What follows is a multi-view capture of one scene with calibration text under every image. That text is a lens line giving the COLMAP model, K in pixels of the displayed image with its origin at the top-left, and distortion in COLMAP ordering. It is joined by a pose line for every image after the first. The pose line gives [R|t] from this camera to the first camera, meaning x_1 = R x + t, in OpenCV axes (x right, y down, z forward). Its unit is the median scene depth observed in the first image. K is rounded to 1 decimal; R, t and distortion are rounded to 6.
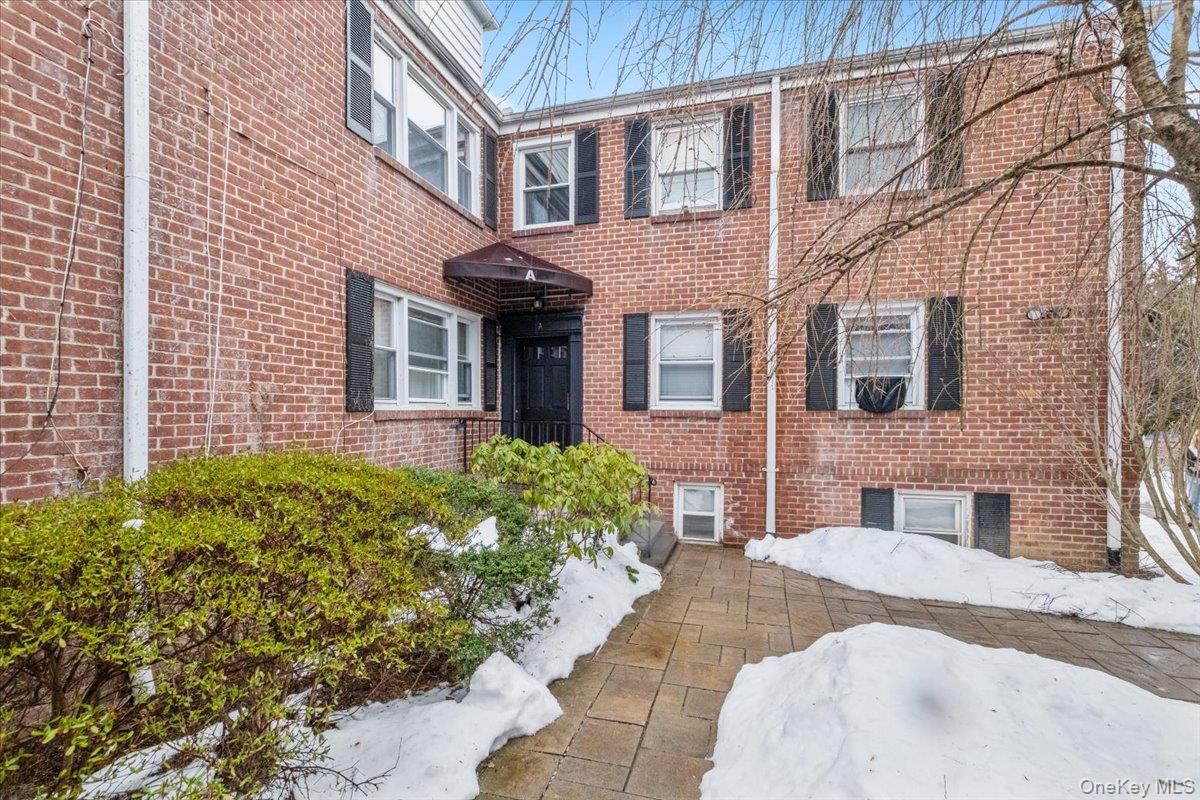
lens RADIAL K [[537.8, 0, 617.0], [0, 537.8, 418.9], [0, 0, 1]] dist [0.007131, 0.000120]
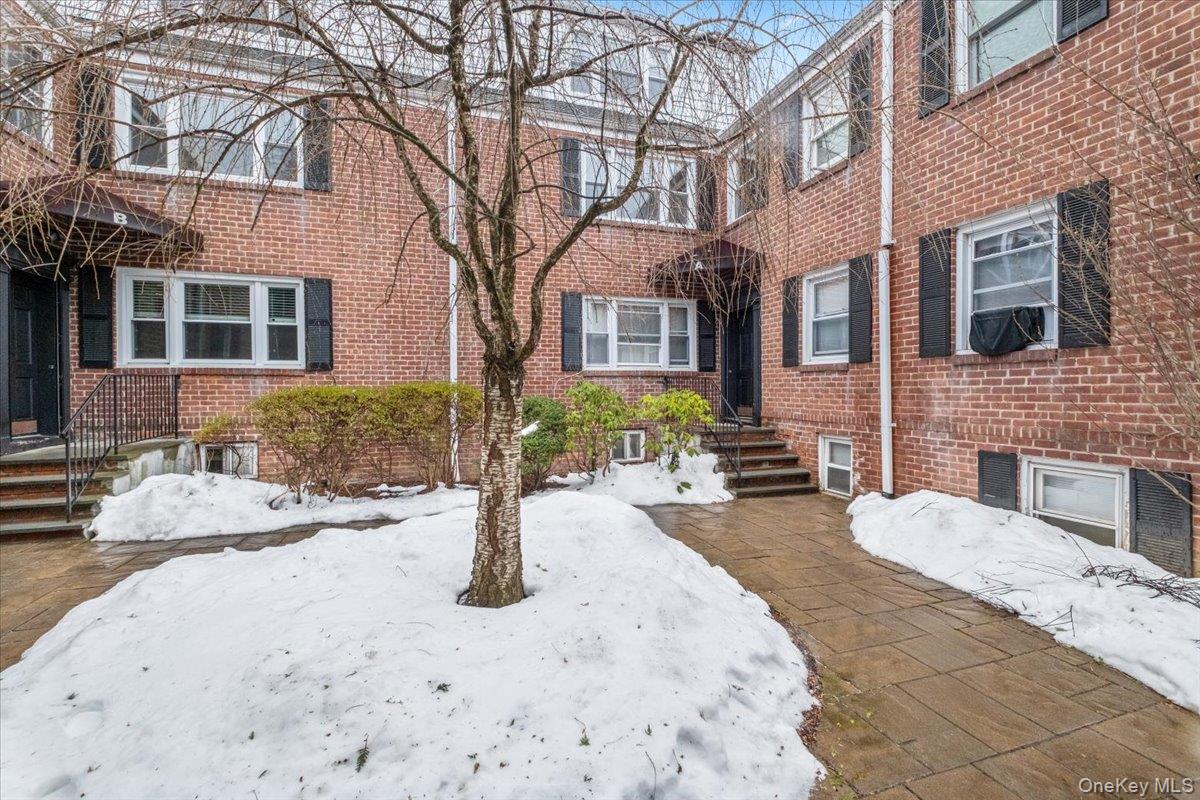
lens RADIAL K [[536.8, 0, 600.0], [0, 536.8, 400.0], [0, 0, 1]] dist [0.001302, -0.000359]
pose [[0.545580, 0.013167, -0.837955, 0.826999], [-0.008343, 0.999912, 0.010280, 0.049534], [0.838017, 0.001383, 0.545642, 0.088900]]
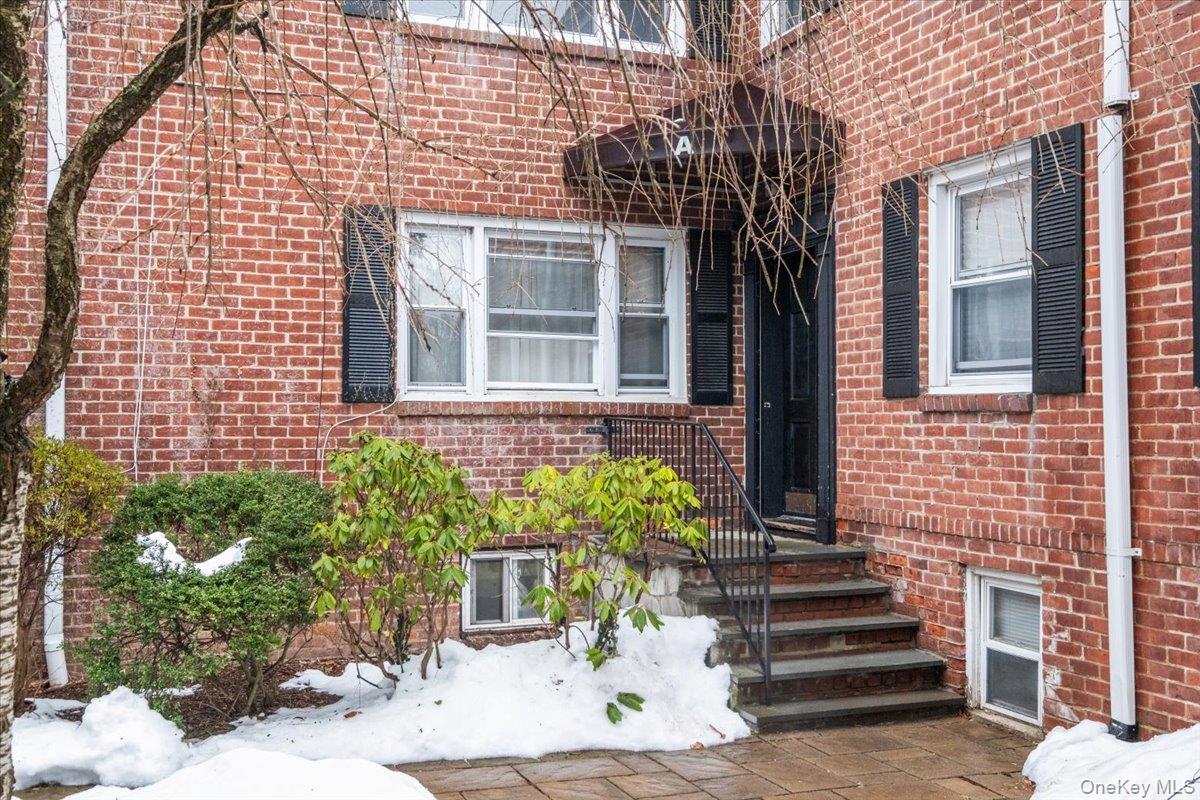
lens RADIAL K [[1251.0, 0, 600.8], [0, 1251.0, 423.0], [0, 0, 1]] dist [-0.000365, 0.016697]
pose [[0.593930, -0.002405, -0.804513, 0.802204], [-0.013133, 0.999833, -0.012684, 0.023865], [0.804410, 0.018099, 0.593799, 0.212073]]
